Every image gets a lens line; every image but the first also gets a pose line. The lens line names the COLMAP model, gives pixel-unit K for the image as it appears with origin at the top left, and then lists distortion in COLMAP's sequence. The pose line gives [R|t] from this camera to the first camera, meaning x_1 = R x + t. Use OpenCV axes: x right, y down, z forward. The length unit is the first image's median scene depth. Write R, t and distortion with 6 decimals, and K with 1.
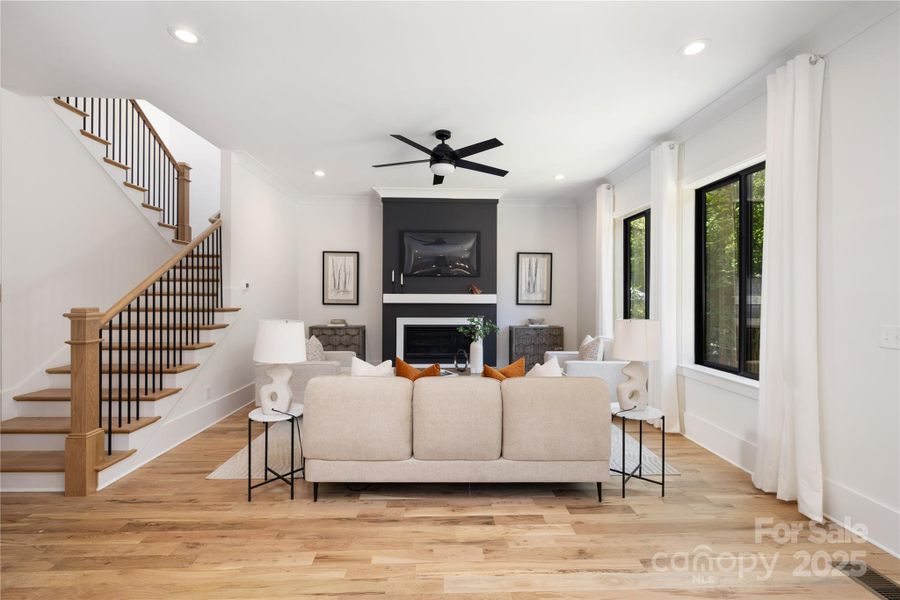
lens RADIAL K [[379.2, 0, 449.4], [0, 379.2, 294.0], [0, 0, 1]] dist [0.002972, 0.000241]
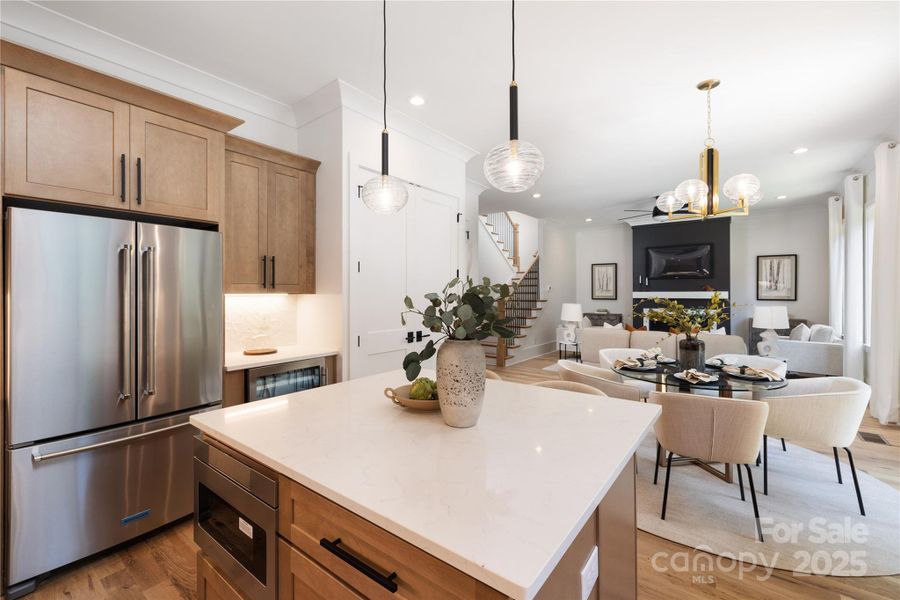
lens RADIAL K [[379.2, 0, 450.2], [0, 379.2, 293.8], [0, 0, 1]] dist [0.002972, 0.000241]
pose [[0.770445, -0.005462, -0.637483, 0.216190], [0.008009, 0.999967, 0.001111, -0.000370], [0.637456, -0.005961, 0.770463, -0.583692]]
